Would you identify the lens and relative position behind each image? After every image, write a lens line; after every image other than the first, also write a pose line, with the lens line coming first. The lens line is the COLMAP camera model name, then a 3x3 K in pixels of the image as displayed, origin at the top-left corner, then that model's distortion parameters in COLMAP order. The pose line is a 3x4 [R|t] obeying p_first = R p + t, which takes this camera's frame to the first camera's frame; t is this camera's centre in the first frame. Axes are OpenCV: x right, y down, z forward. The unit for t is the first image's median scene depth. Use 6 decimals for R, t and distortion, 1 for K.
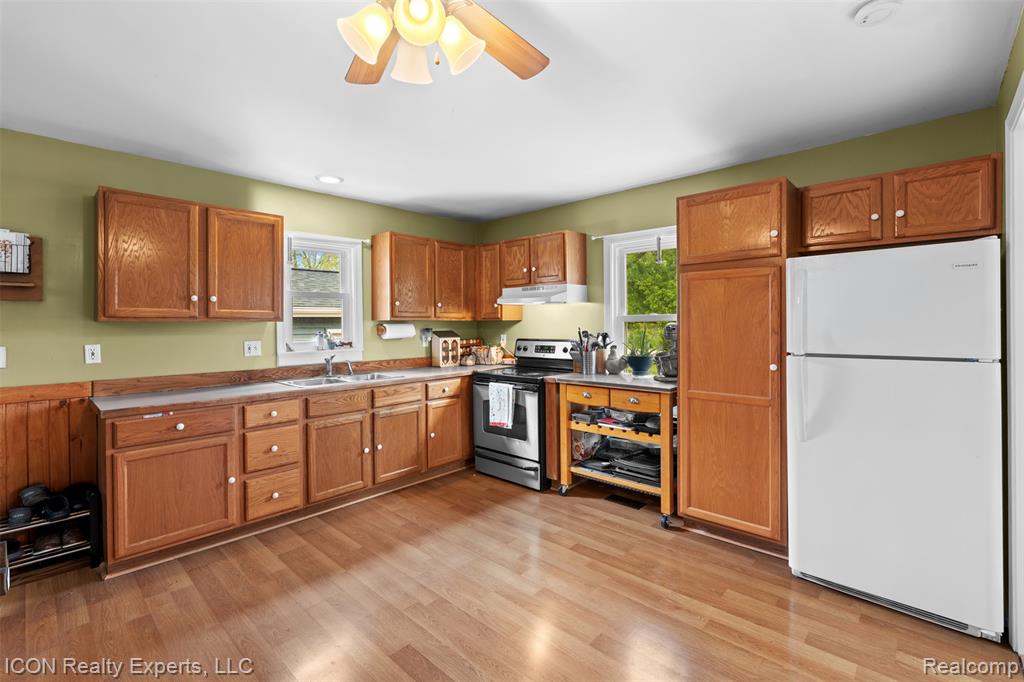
lens RADIAL K [[460.4, 0, 512.5], [0, 460.4, 322.7], [0, 0, 1]] dist [-0.000338, -0.000034]
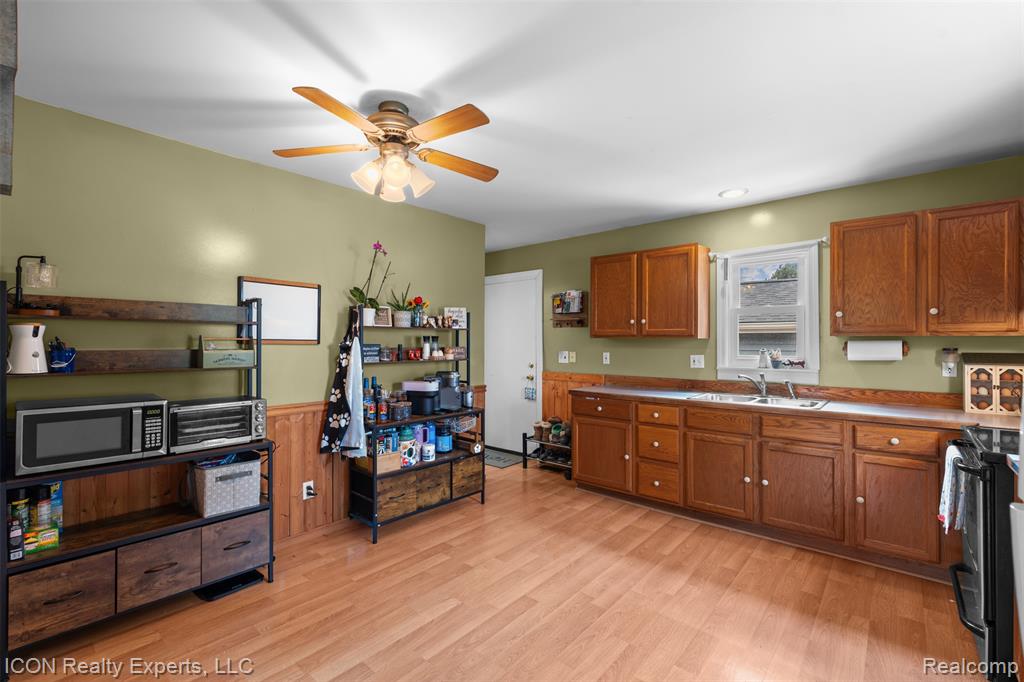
lens RADIAL K [[449.6, 0, 515.0], [0, 449.6, 338.8], [0, 0, 1]] dist [-0.000659, 0.000022]
pose [[0.040476, 0.002115, -0.999178, 0.511803], [0.001281, 0.999997, 0.002168, -0.003373], [0.999180, -0.001368, 0.040473, 0.468546]]
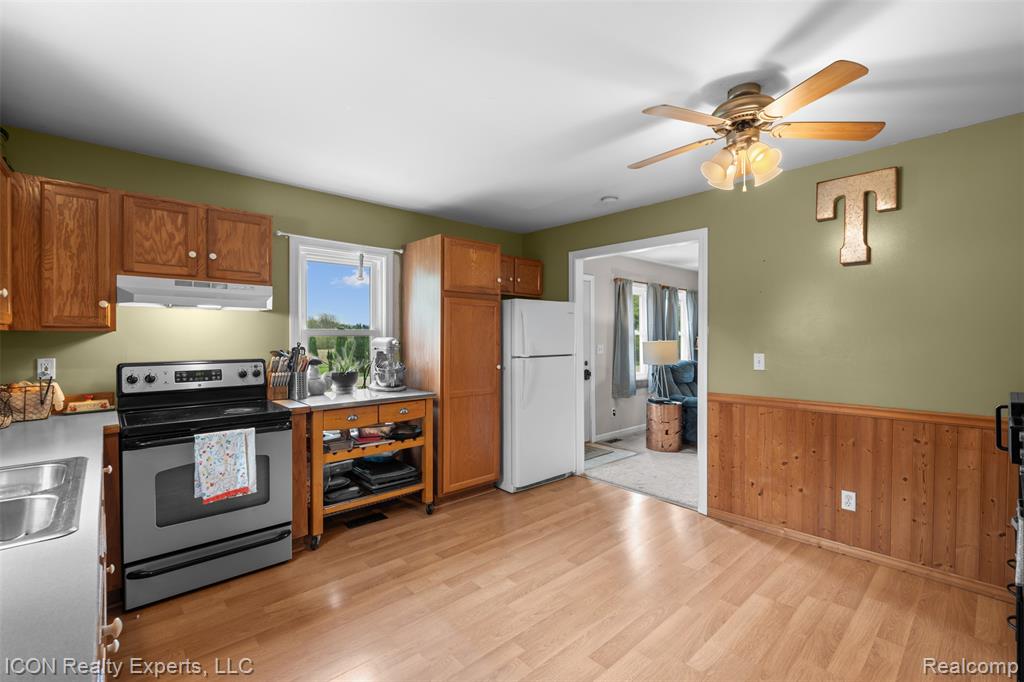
lens RADIAL K [[449.6, 0, 515.0], [0, 449.6, 338.8], [0, 0, 1]] dist [-0.000659, 0.000022]
pose [[0.074733, 0.004260, 0.997194, -0.639728], [-0.002026, 0.999989, -0.004120, 0.006192], [-0.997201, -0.001712, 0.074741, 0.572865]]
